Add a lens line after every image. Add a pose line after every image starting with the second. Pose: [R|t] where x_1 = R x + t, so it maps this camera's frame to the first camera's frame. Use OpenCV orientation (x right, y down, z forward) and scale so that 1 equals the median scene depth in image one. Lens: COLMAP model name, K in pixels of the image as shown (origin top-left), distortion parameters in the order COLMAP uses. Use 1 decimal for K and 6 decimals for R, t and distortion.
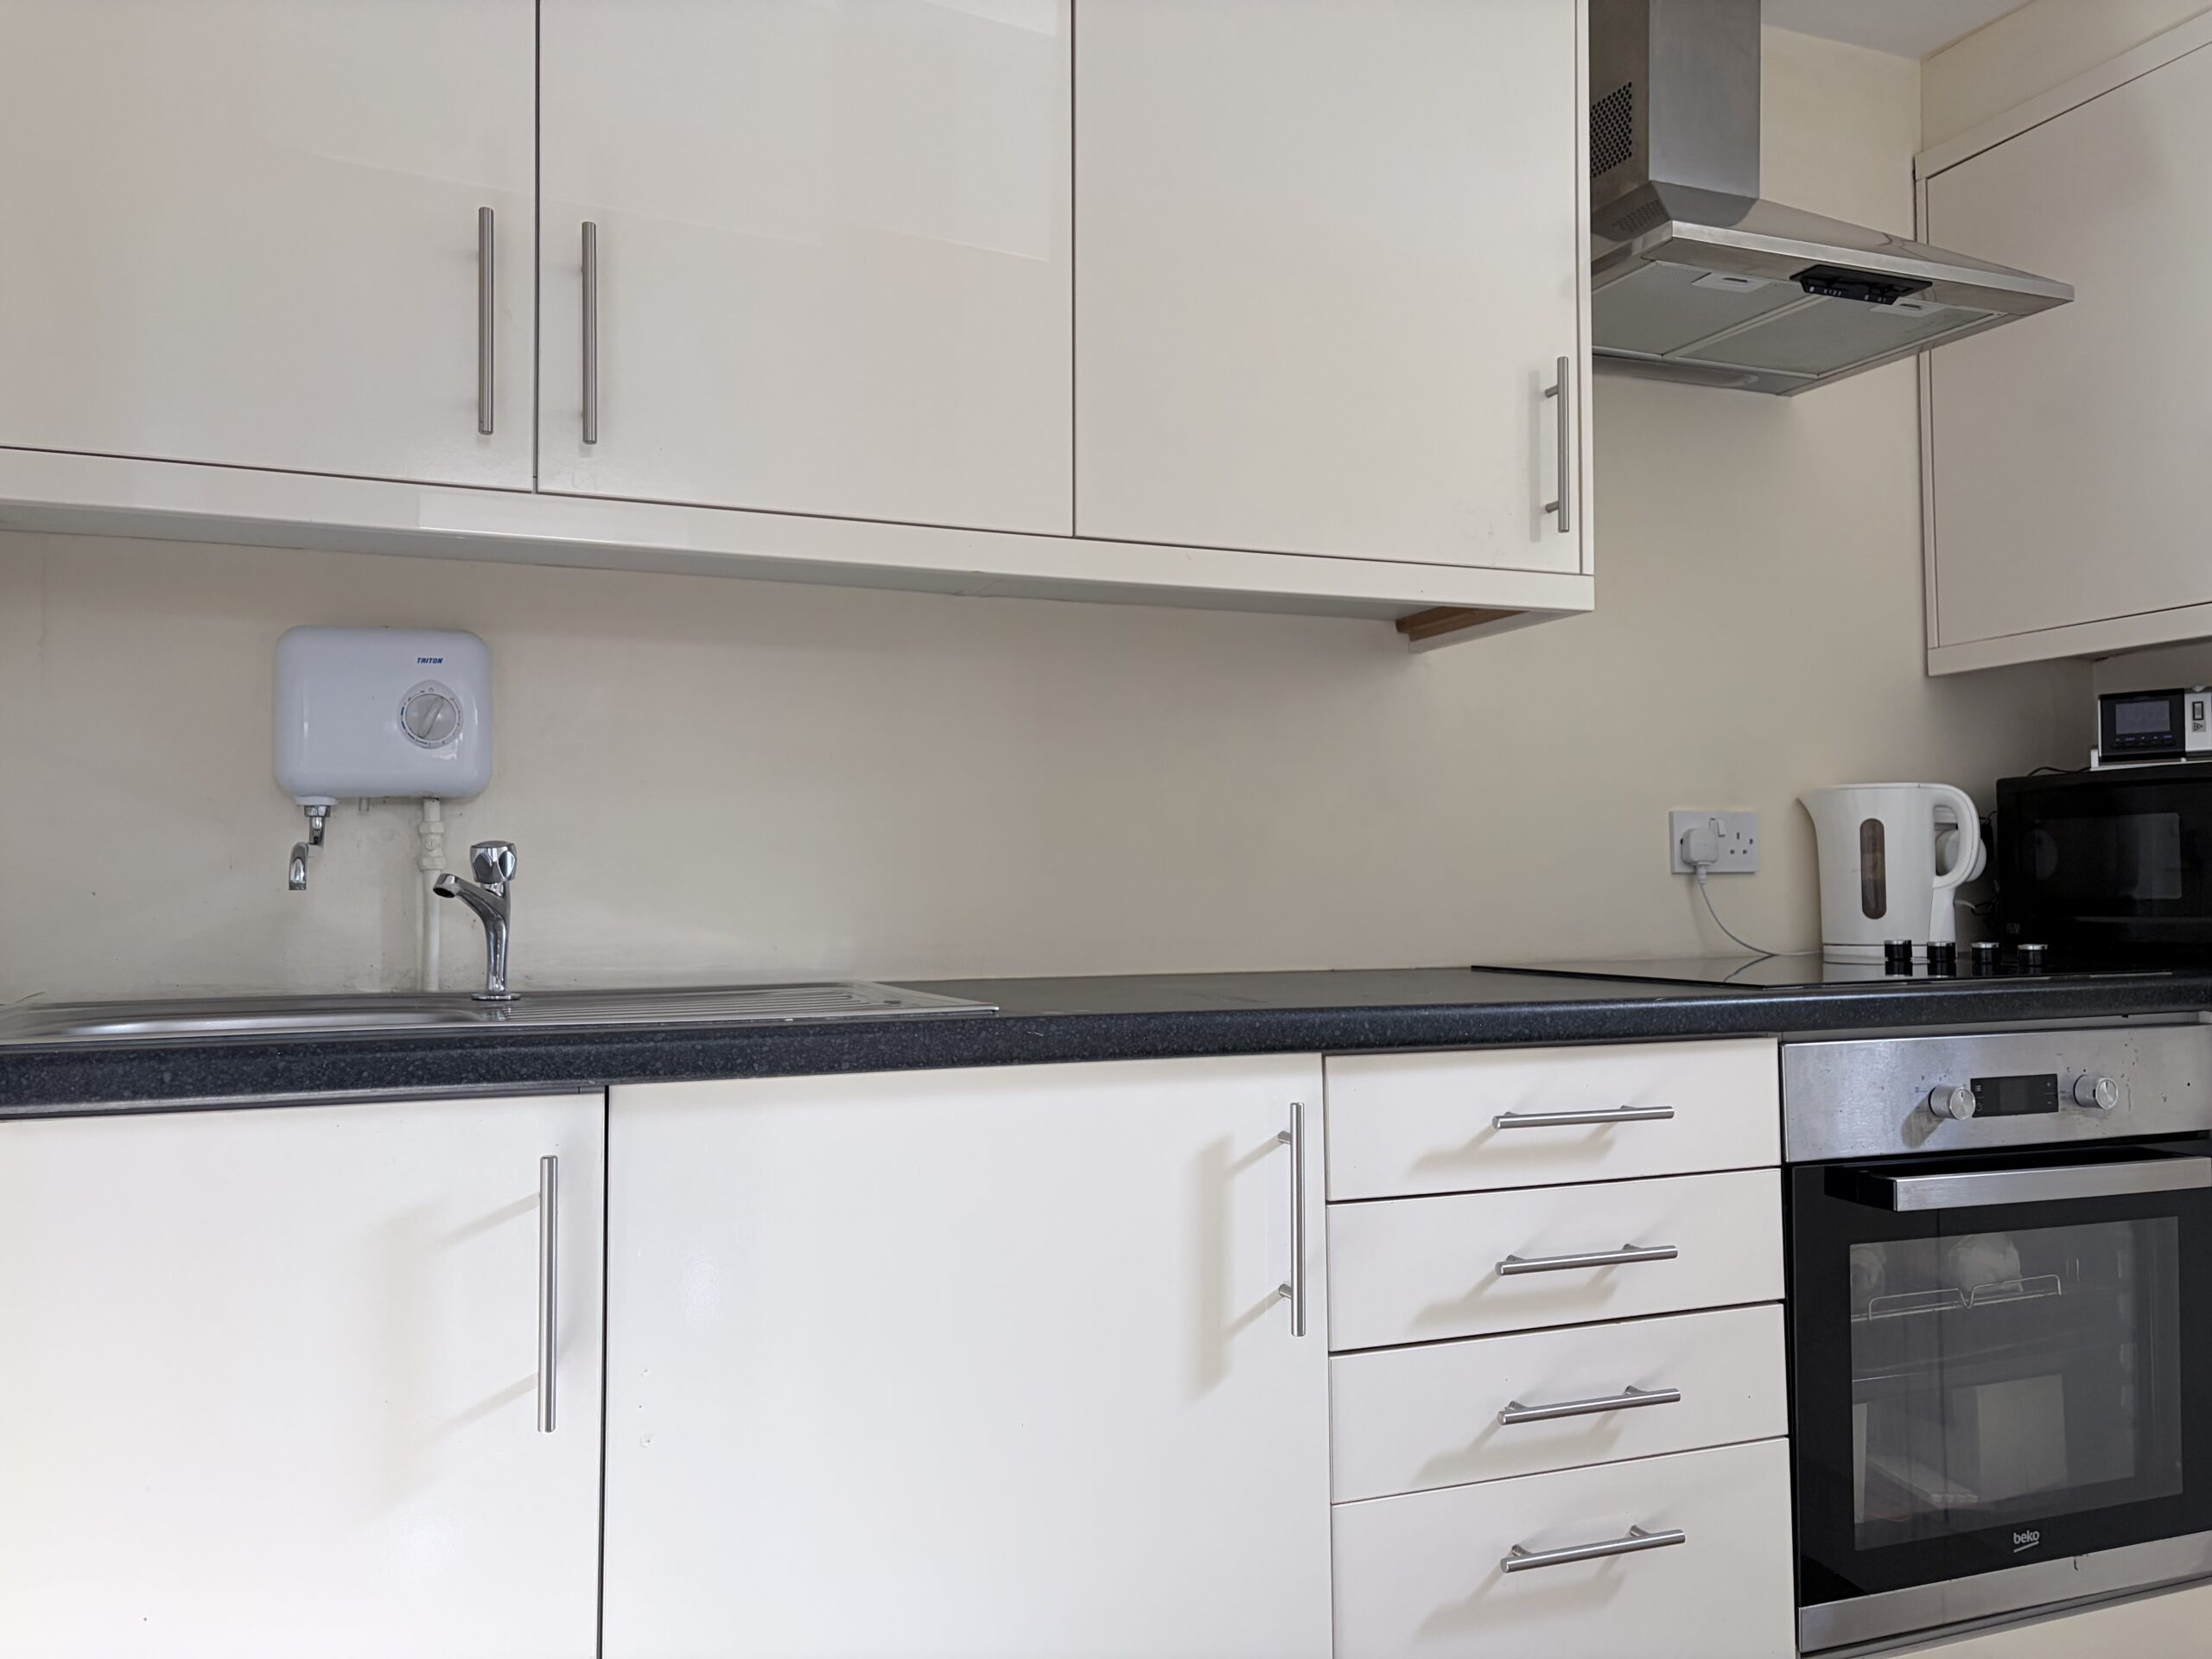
lens RADIAL K [[1663.6, 0, 1128.5], [0, 1663.6, 830.7], [0, 0, 1]] dist [-0.004974, -0.005767]
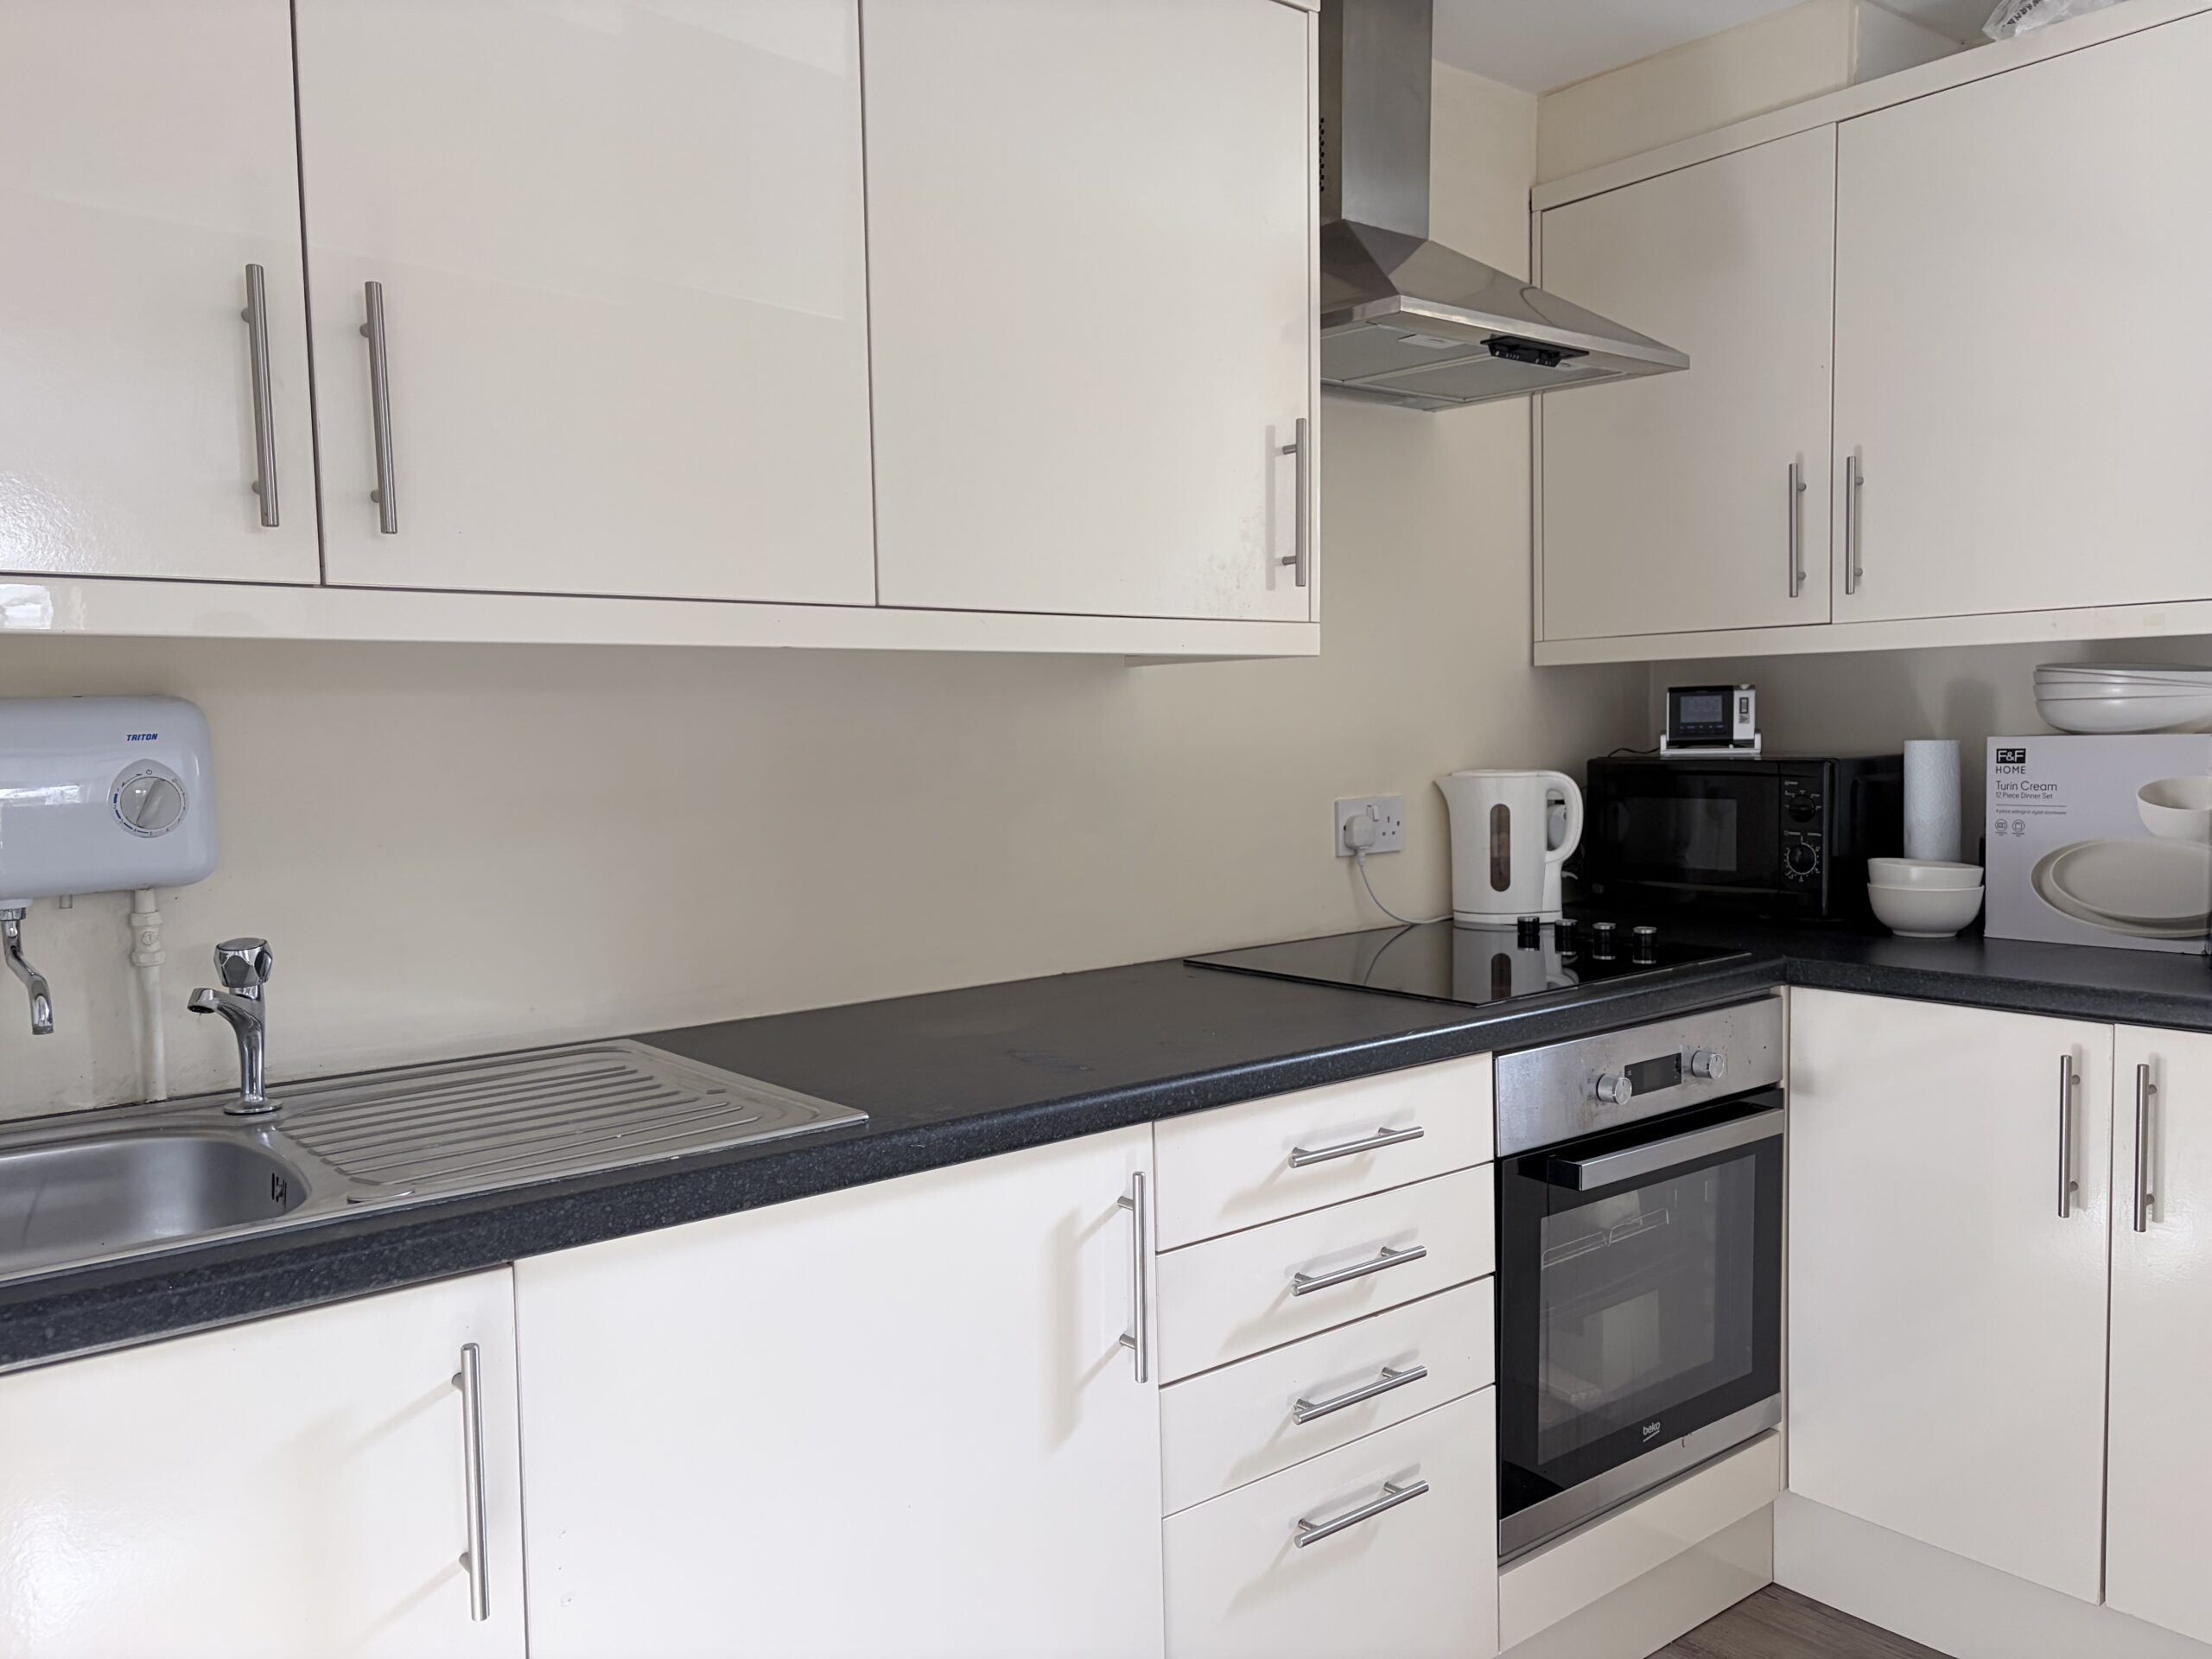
lens RADIAL K [[1663.6, 0, 1128.5], [0, 1663.6, 830.7], [0, 0, 1]] dist [-0.004974, -0.005767]
pose [[0.950643, -0.031458, 0.308689, -0.189039], [-0.000693, 0.994630, 0.103497, -0.138340], [-0.310287, -0.098602, 0.945516, 0.002244]]
